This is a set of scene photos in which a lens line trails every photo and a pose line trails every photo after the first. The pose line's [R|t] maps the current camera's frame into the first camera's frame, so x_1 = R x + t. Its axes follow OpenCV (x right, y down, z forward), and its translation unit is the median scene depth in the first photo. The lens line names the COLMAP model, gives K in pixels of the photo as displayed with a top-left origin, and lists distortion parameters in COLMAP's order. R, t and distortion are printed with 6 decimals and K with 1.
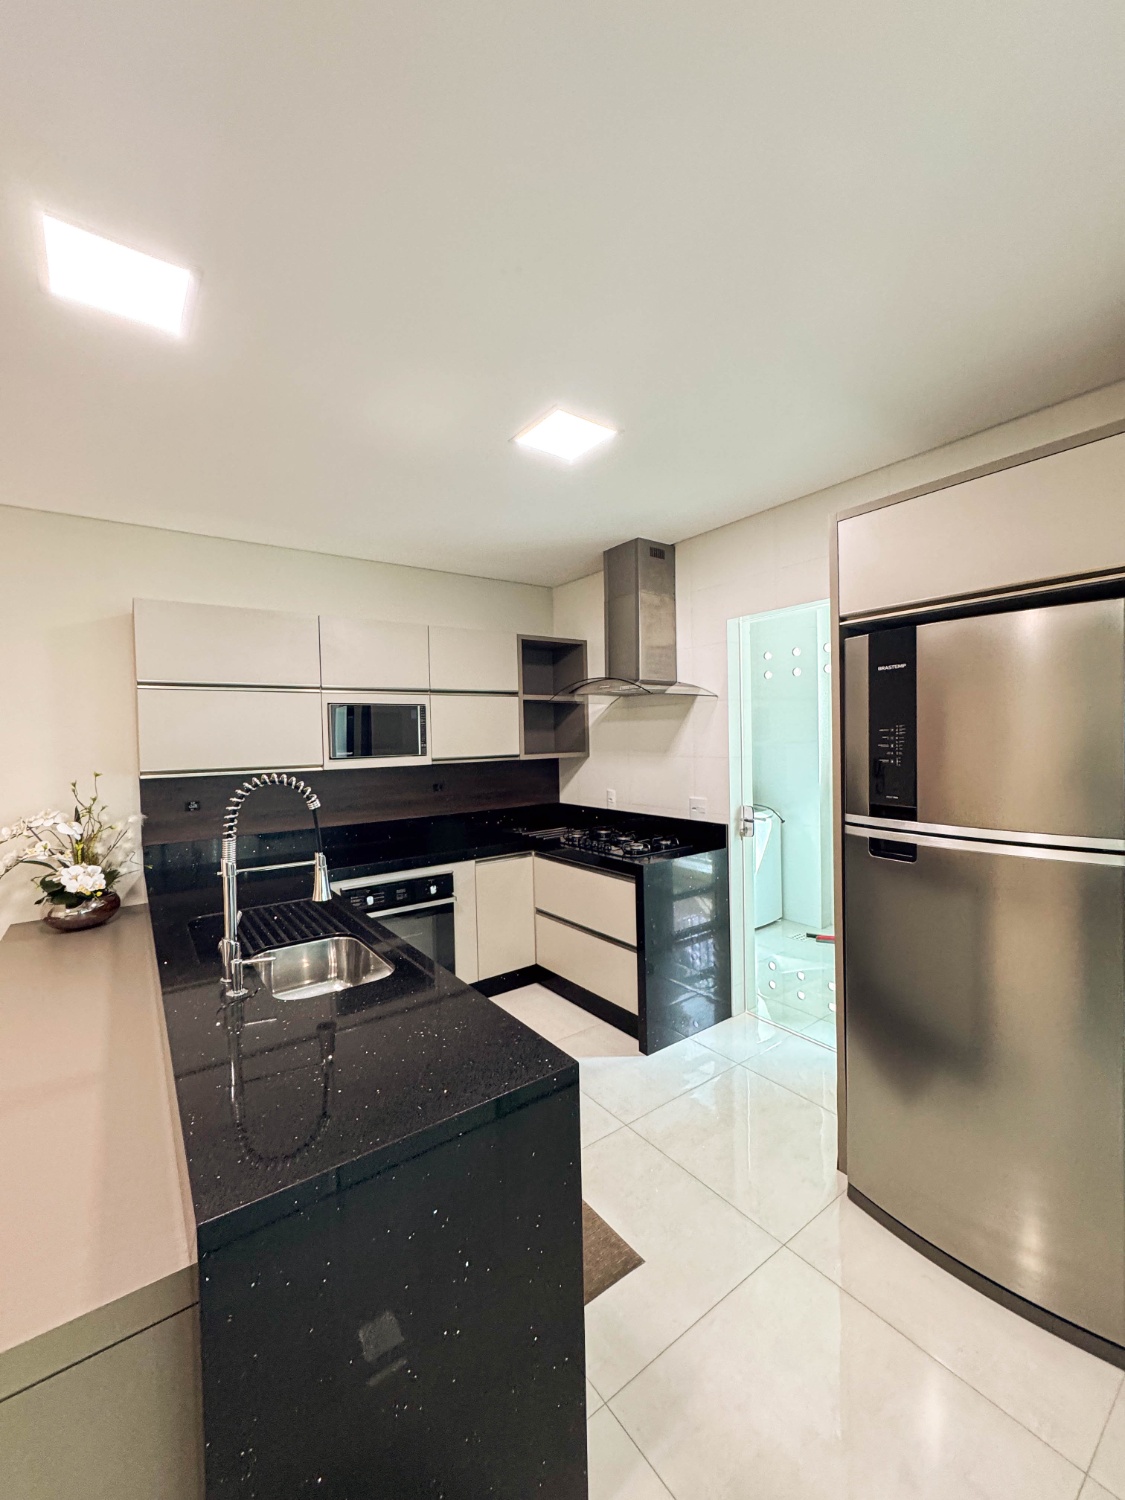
lens RADIAL K [[597.4, 0, 563.1], [0, 597.4, 749.1], [0, 0, 1]] dist [-0.003572, -0.000676]
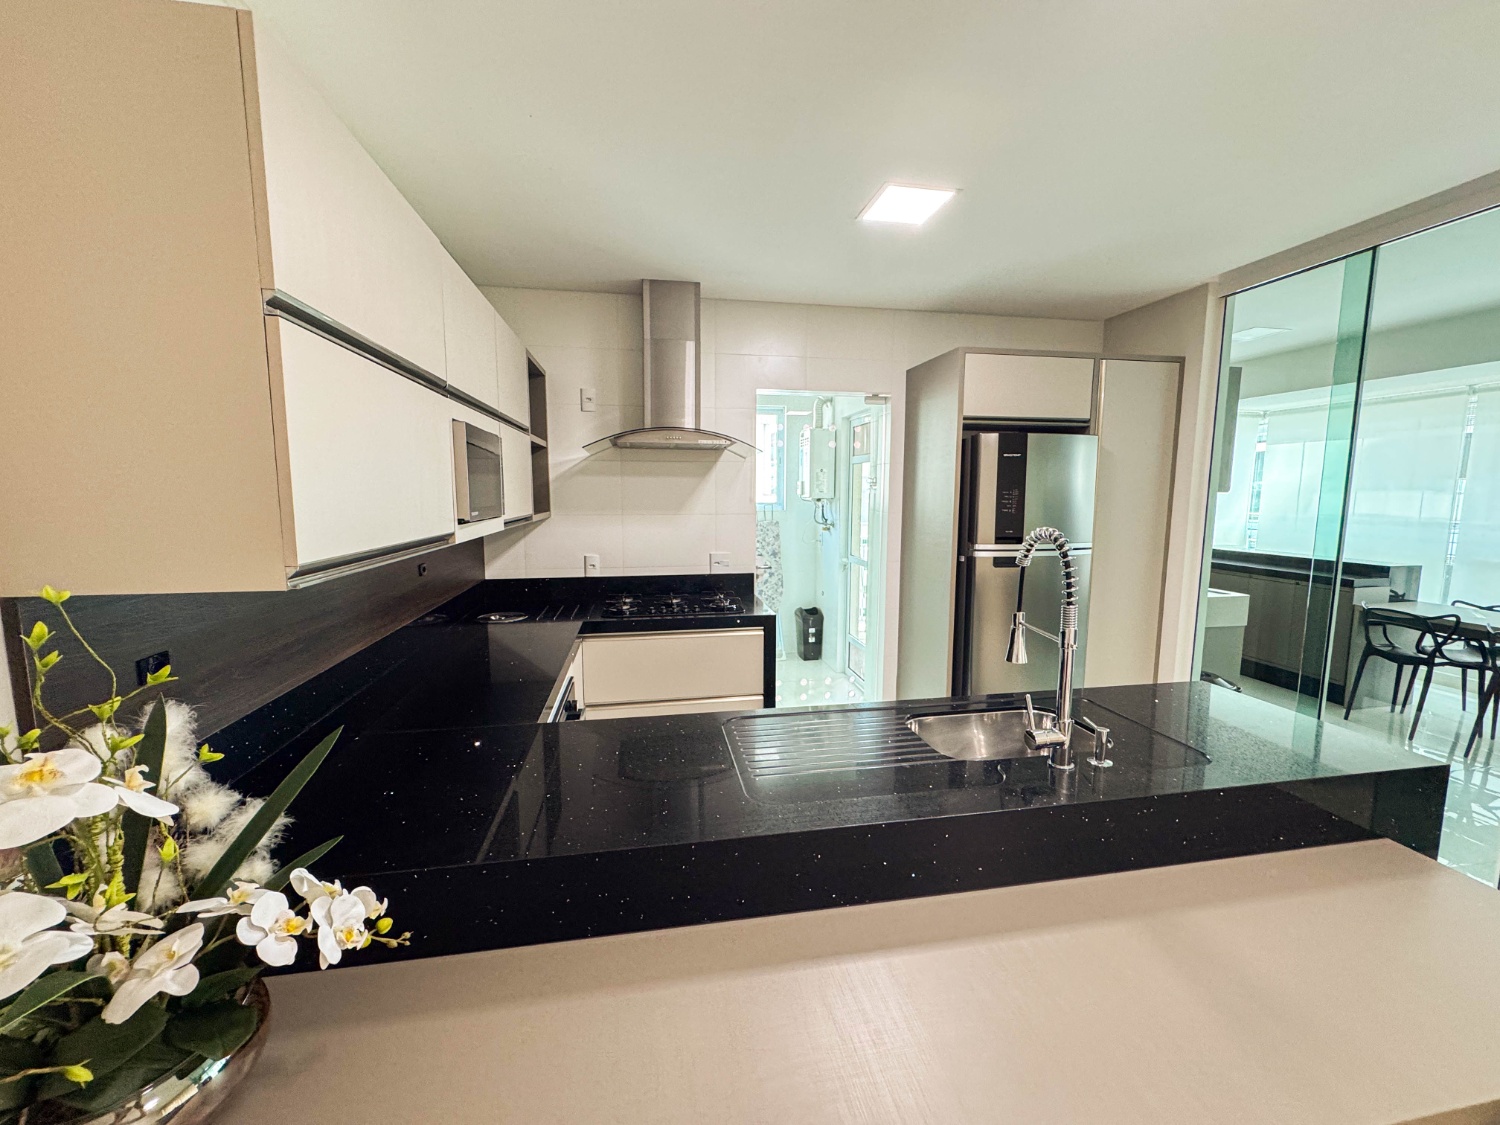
lens RADIAL K [[597.4, 0, 750.0], [0, 597.4, 562.5], [0, 0, 1]] dist [-0.003572, -0.000676]
pose [[0.438495, -0.086483, 0.894563, -0.691049], [0.009850, 0.995762, 0.091438, 0.002467], [-0.898680, -0.031283, 0.437489, 0.478100]]
